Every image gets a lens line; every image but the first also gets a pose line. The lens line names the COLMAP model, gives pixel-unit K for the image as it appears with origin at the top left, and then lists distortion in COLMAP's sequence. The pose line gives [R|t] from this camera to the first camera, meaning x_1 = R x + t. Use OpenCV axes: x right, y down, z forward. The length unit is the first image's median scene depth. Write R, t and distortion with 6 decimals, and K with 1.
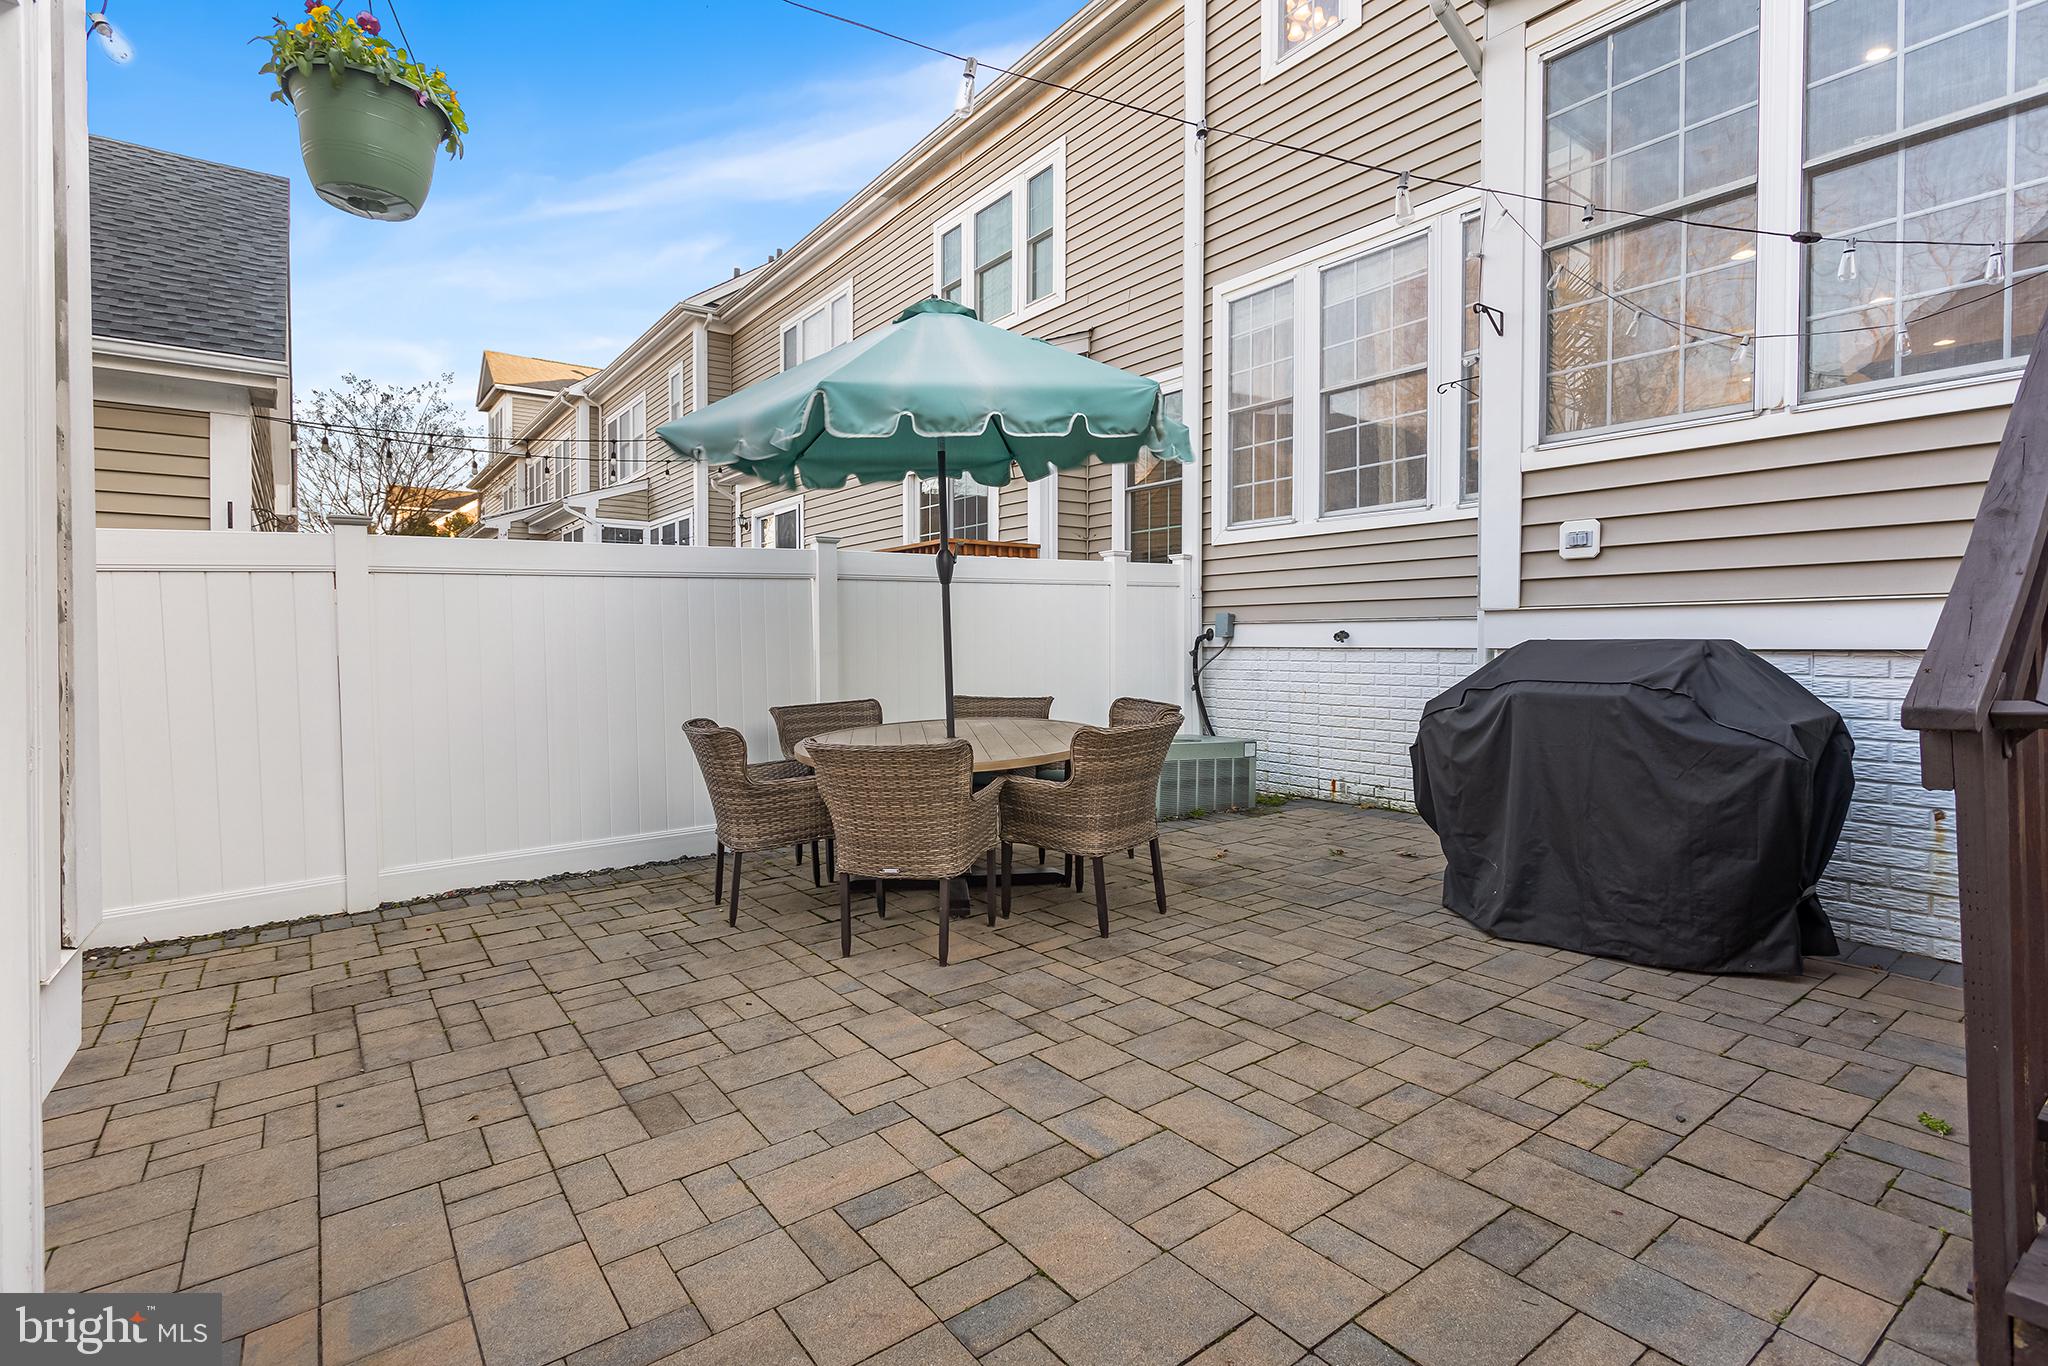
lens RADIAL K [[914.3, 0, 1033.9], [0, 914.3, 667.1], [0, 0, 1]] dist [0.000920, 0.000586]
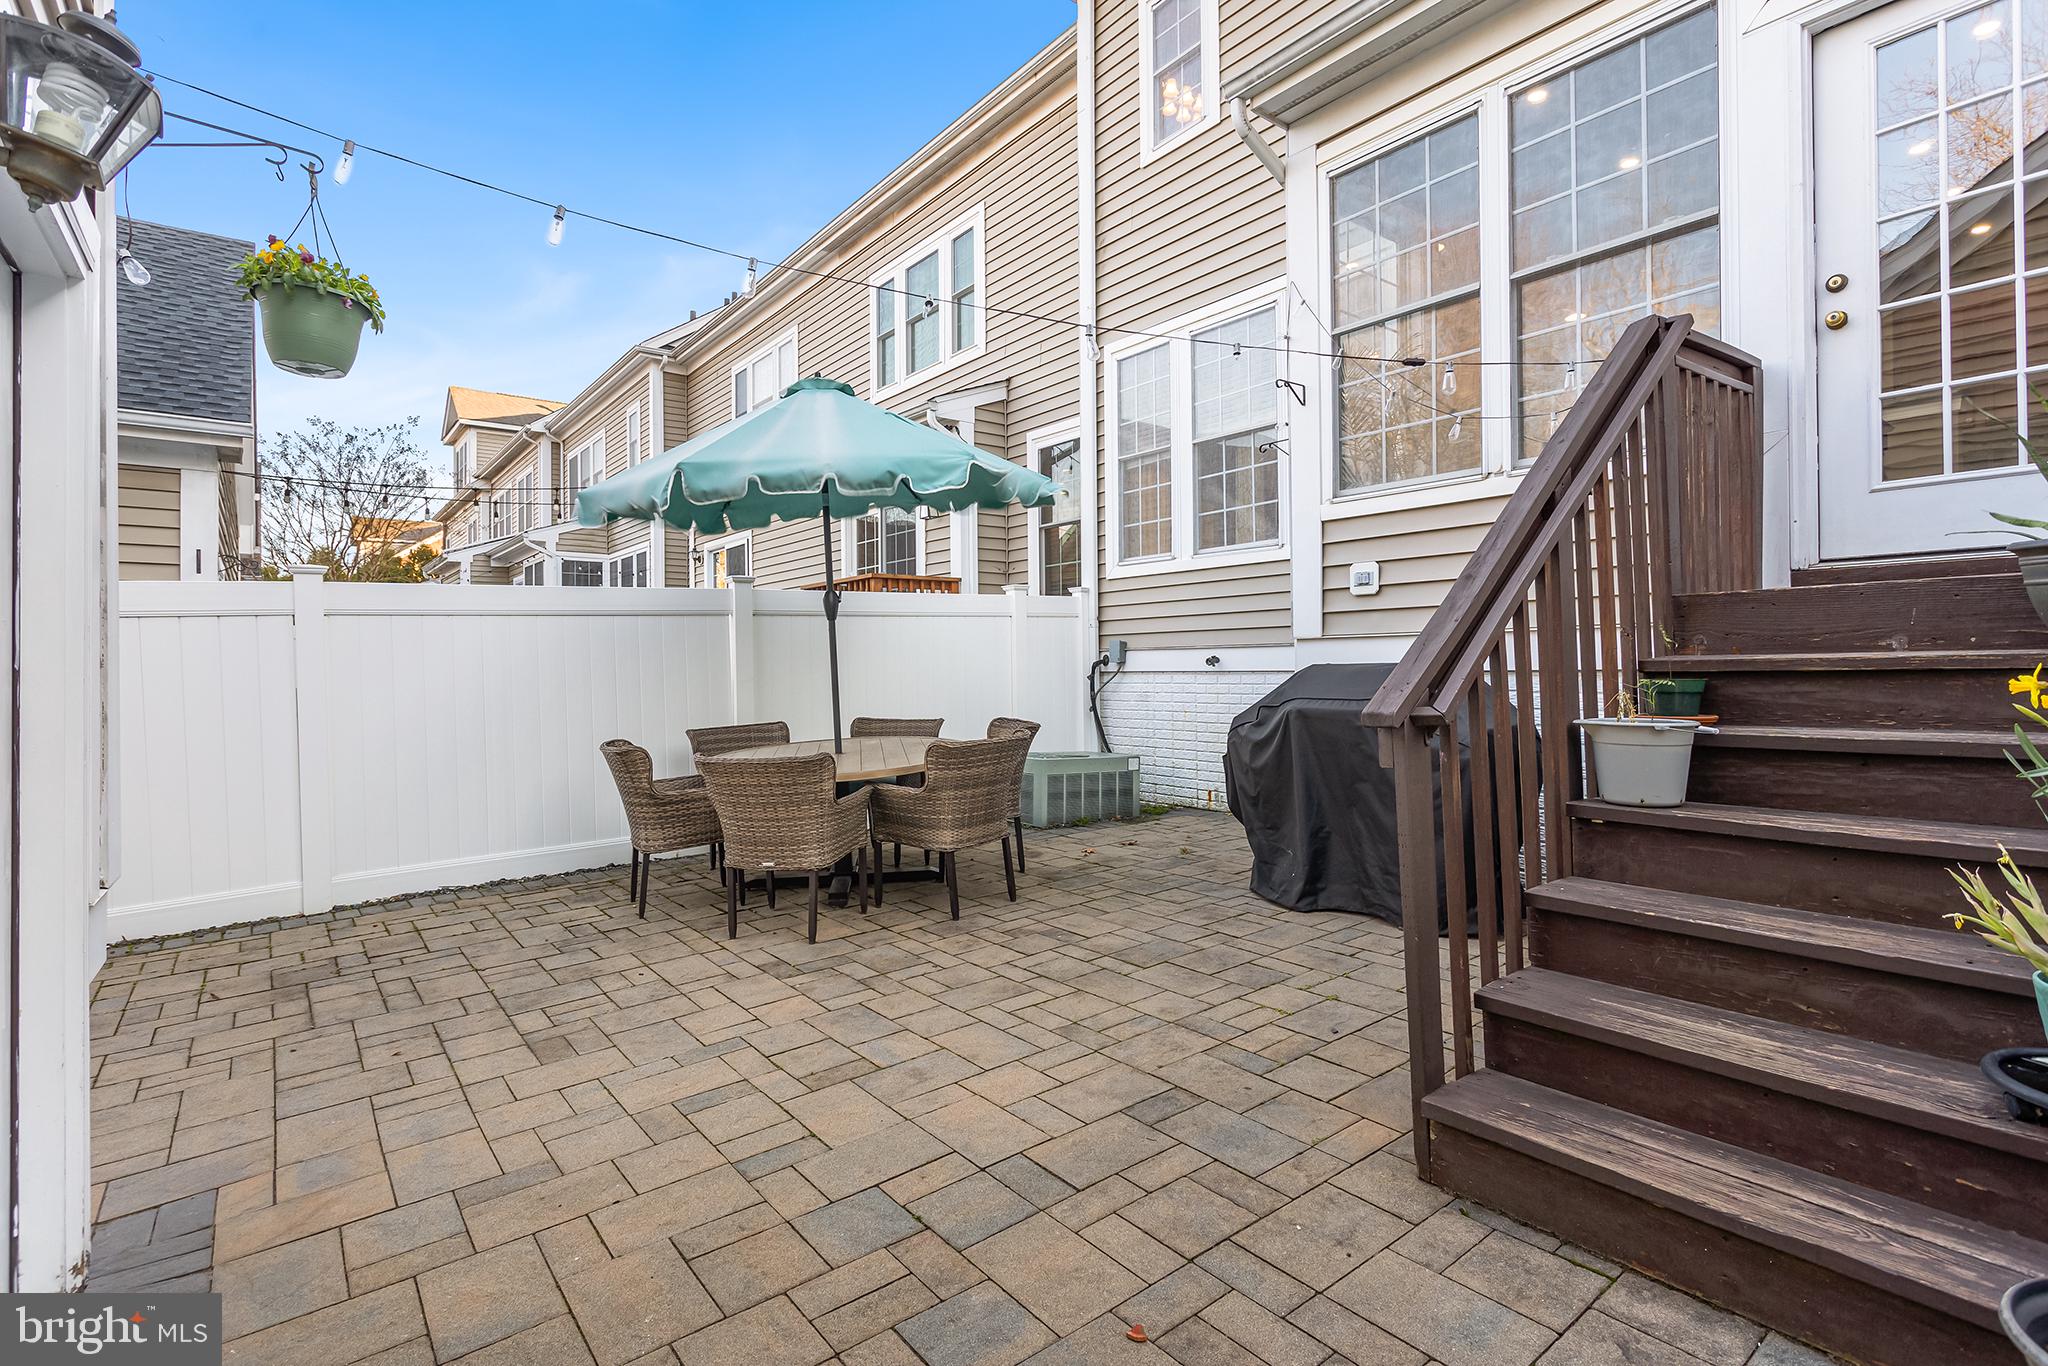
lens RADIAL K [[914.3, 0, 1030.2], [0, 914.3, 673.8], [0, 0, 1]] dist [0.000920, 0.000586]
pose [[0.999706, -0.010502, 0.021833, 0.135085], [0.010923, 0.999755, -0.019262, 0.001618], [-0.021625, 0.019495, 0.999576, -0.167790]]
